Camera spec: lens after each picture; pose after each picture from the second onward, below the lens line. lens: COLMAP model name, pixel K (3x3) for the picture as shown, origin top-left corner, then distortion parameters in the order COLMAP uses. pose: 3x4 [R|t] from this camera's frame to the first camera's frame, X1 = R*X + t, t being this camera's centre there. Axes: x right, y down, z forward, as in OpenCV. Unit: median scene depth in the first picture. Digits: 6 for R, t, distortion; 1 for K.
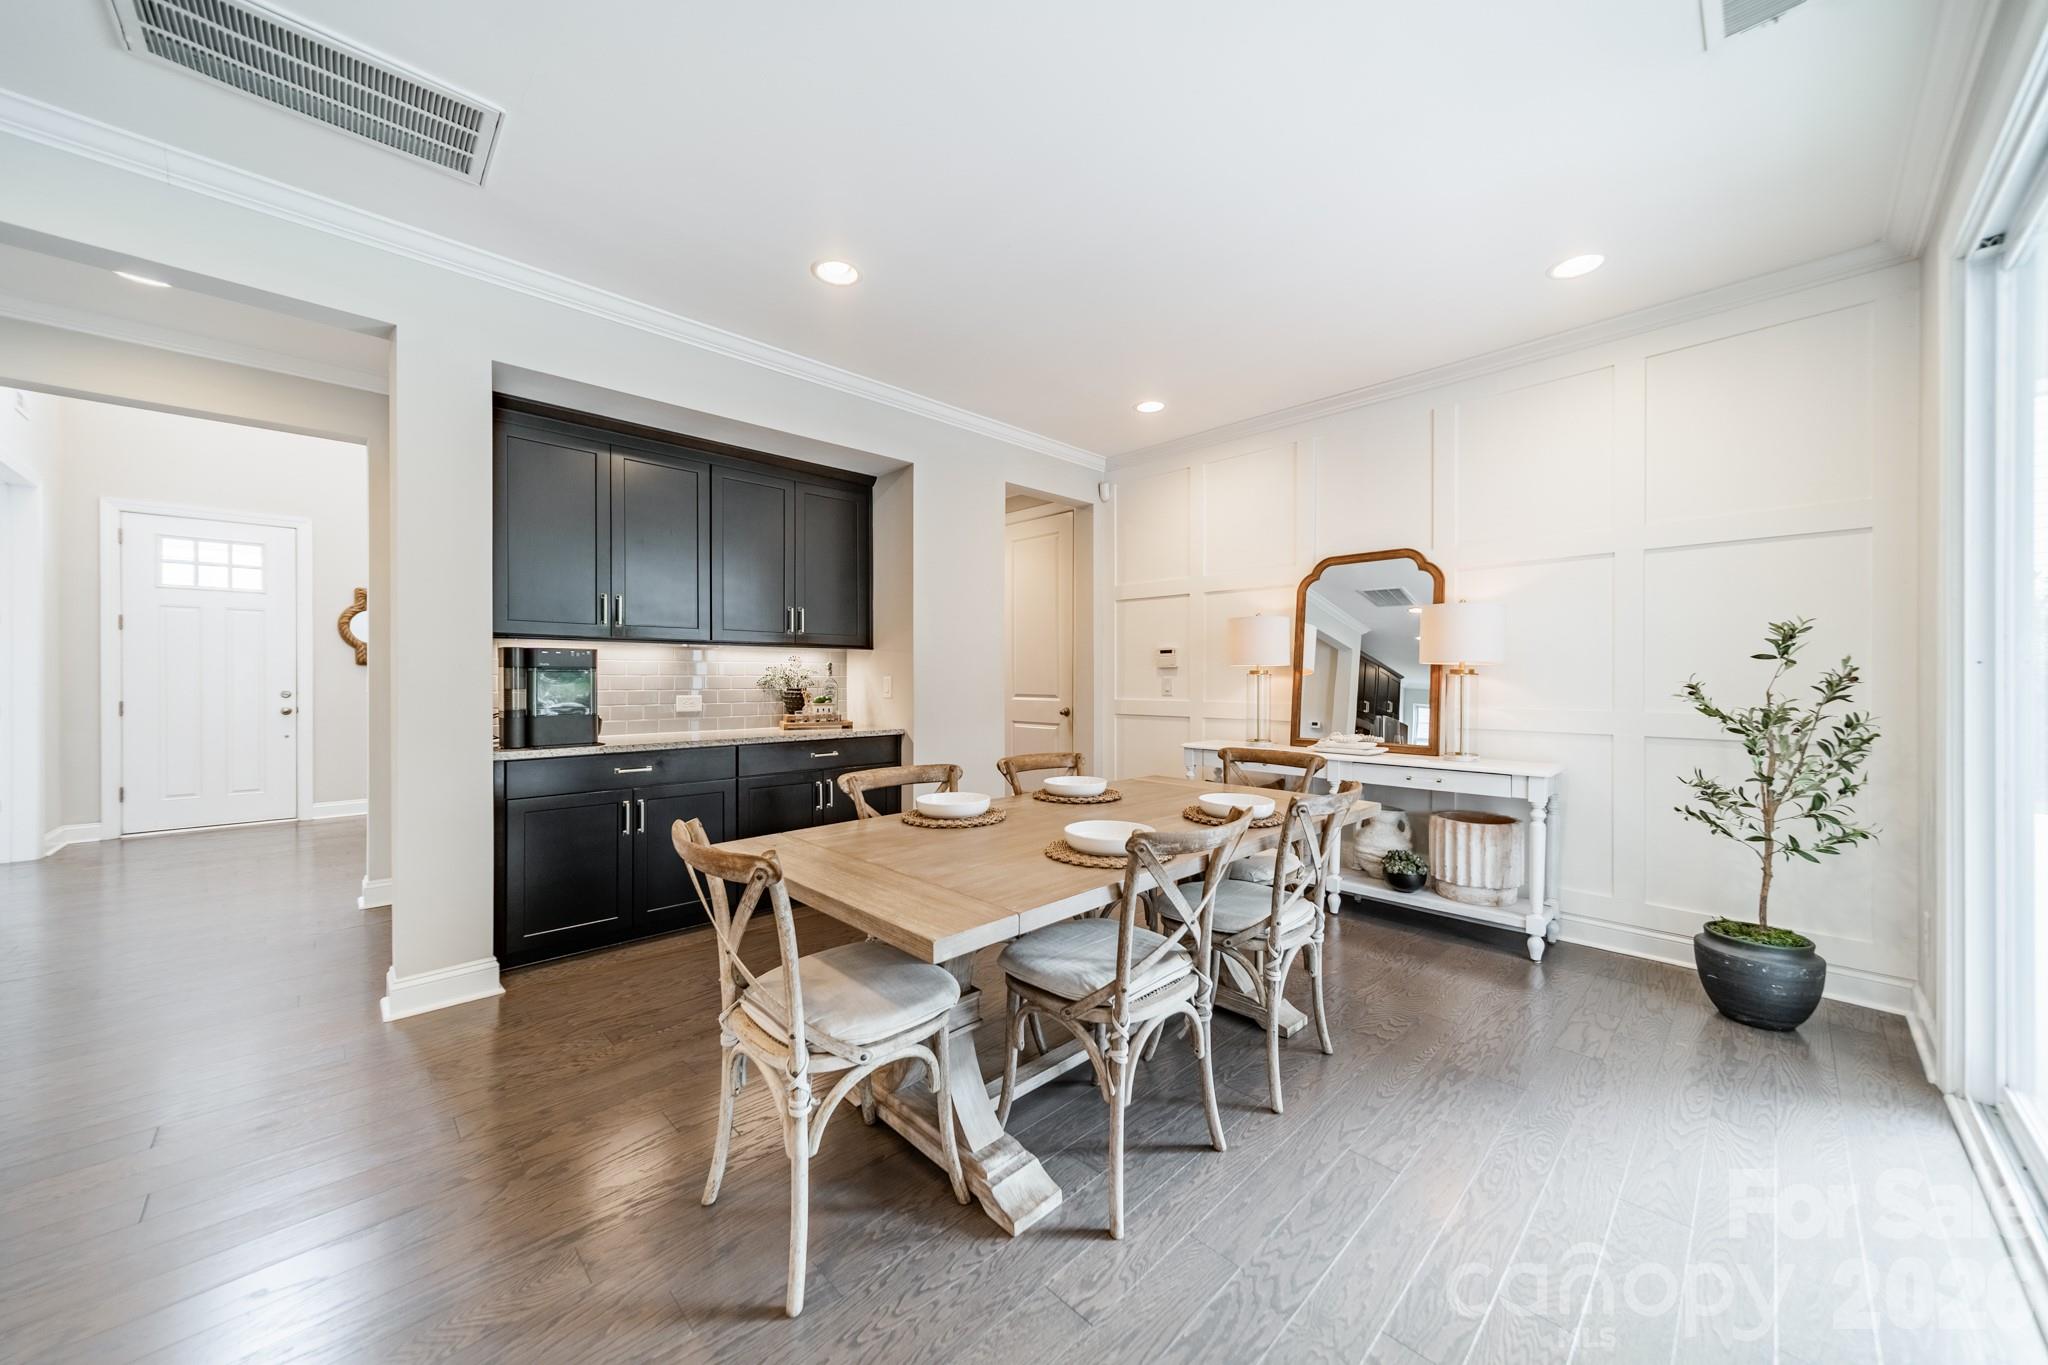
lens RADIAL K [[728.7, 0, 1033.1], [0, 728.7, 679.5], [0, 0, 1]] dist [0.008492, 0.000230]
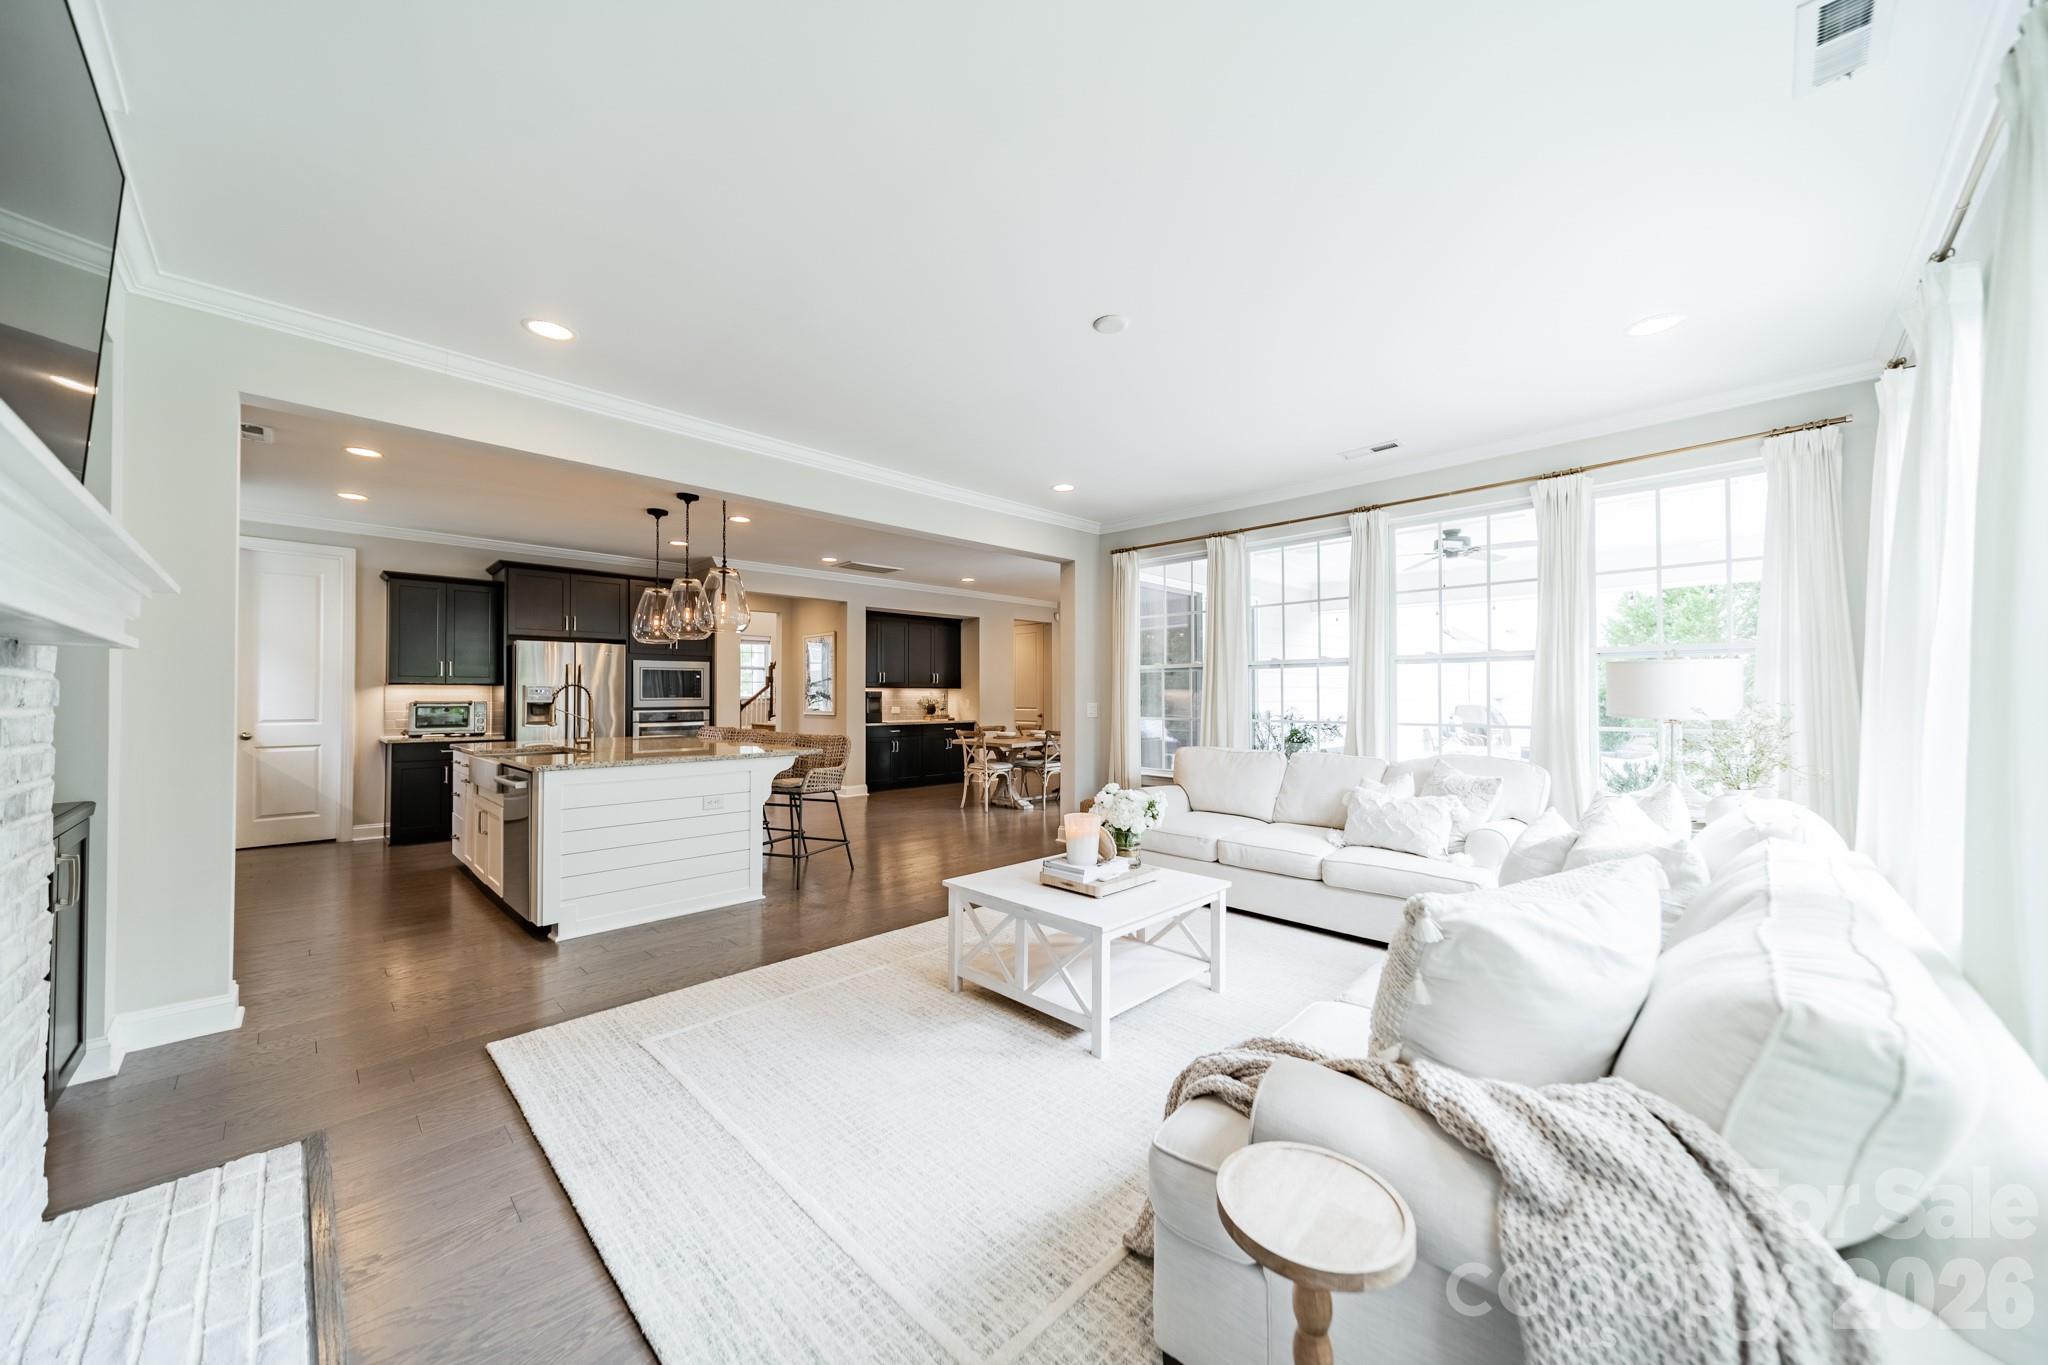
lens RADIAL K [[728.7, 0, 1032.8], [0, 728.7, 687.4], [0, 0, 1]] dist [0.008492, 0.000230]
pose [[0.999870, 0.000843, 0.016115, -0.017189], [-0.000598, 0.999884, -0.015206, -0.008889], [-0.016126, 0.015195, 0.999755, -1.637268]]
